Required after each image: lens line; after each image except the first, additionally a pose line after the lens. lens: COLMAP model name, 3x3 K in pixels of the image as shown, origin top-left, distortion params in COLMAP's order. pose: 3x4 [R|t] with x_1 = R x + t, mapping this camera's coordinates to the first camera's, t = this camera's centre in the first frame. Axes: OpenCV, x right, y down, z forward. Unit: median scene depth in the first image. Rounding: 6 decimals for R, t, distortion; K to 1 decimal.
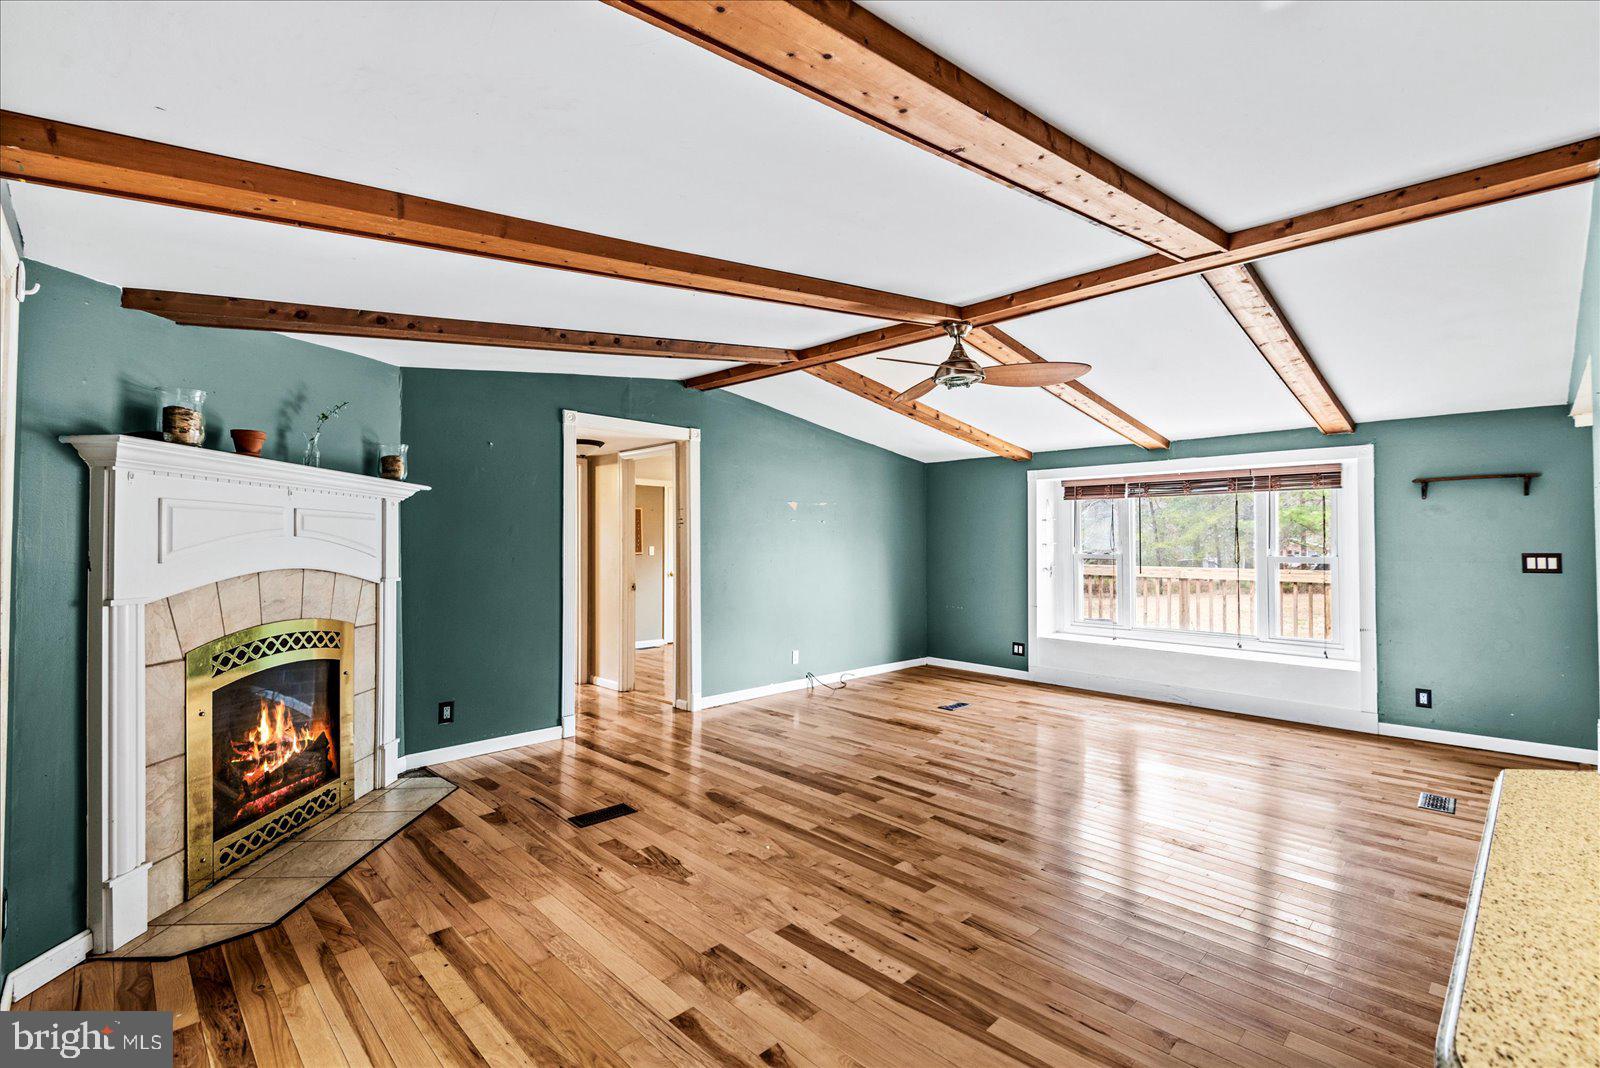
lens RADIAL K [[695.4, 0, 792.8], [0, 695.4, 529.1], [0, 0, 1]] dist [-0.016731, -0.000519]
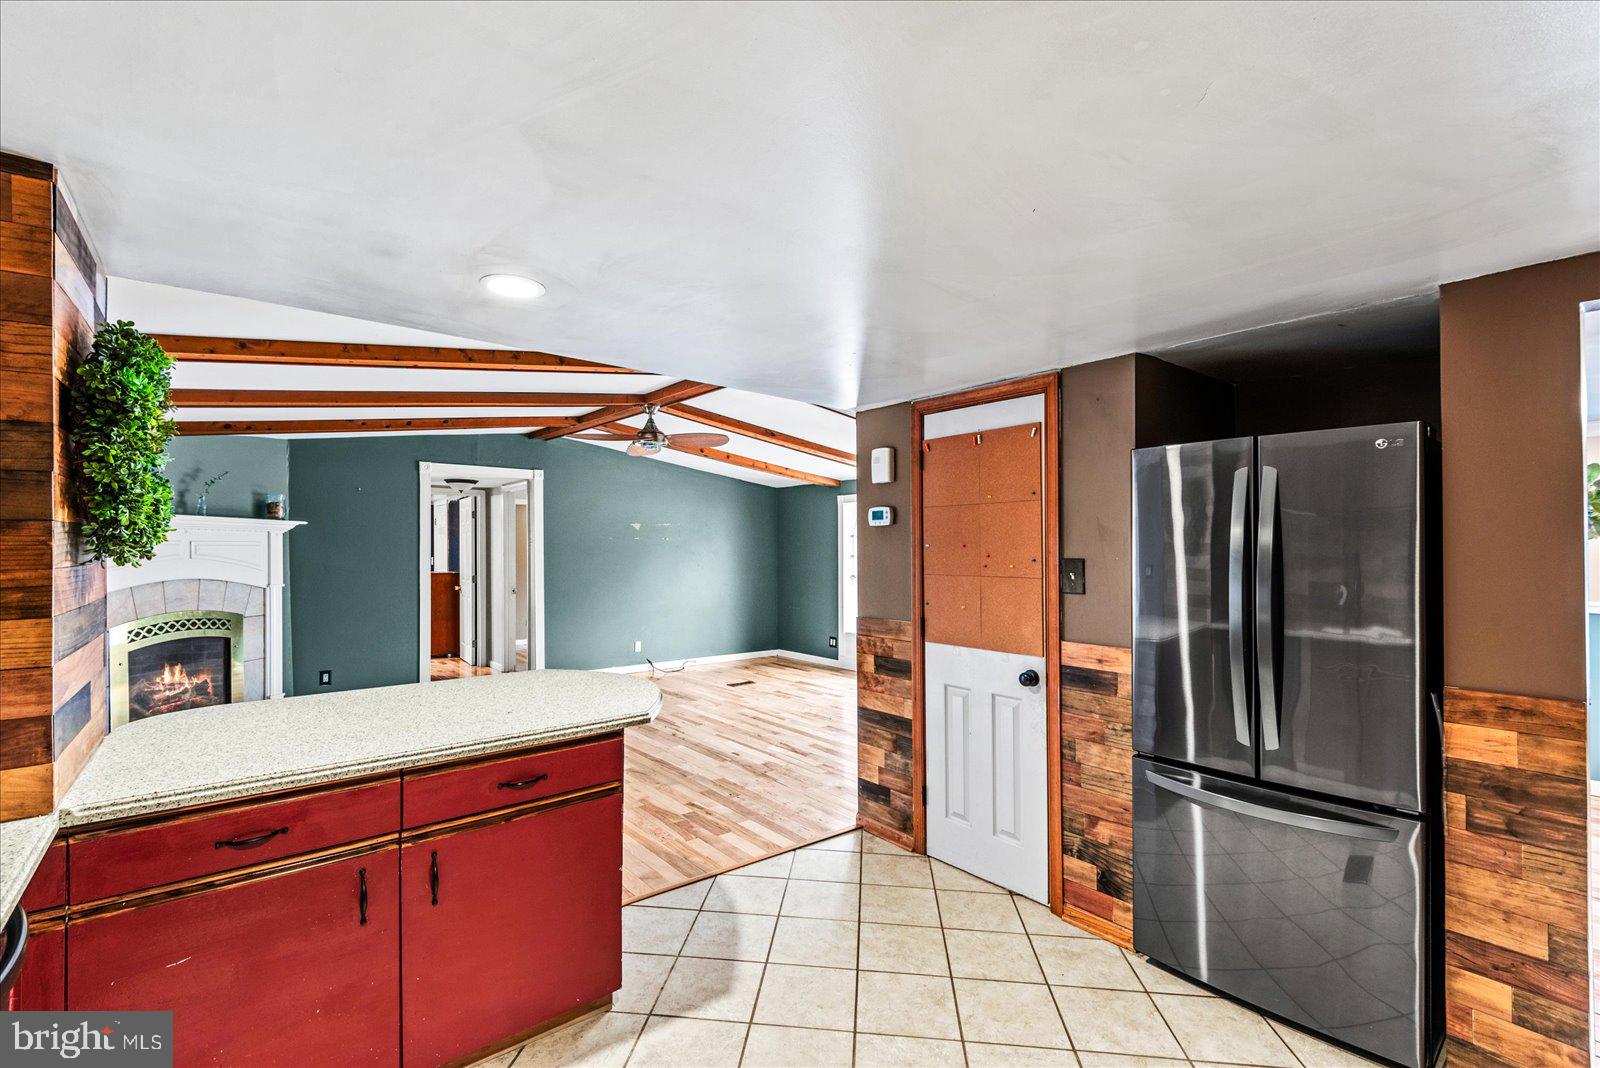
lens RADIAL K [[697.7, 0, 803.8], [0, 697.7, 544.8], [0, 0, 1]] dist [-0.017111, -0.000400]
pose [[0.997317, -0.005551, -0.072992, 0.653780], [0.006711, 0.999855, 0.015654, -0.030318], [0.072895, -0.016102, 0.997210, -0.392271]]
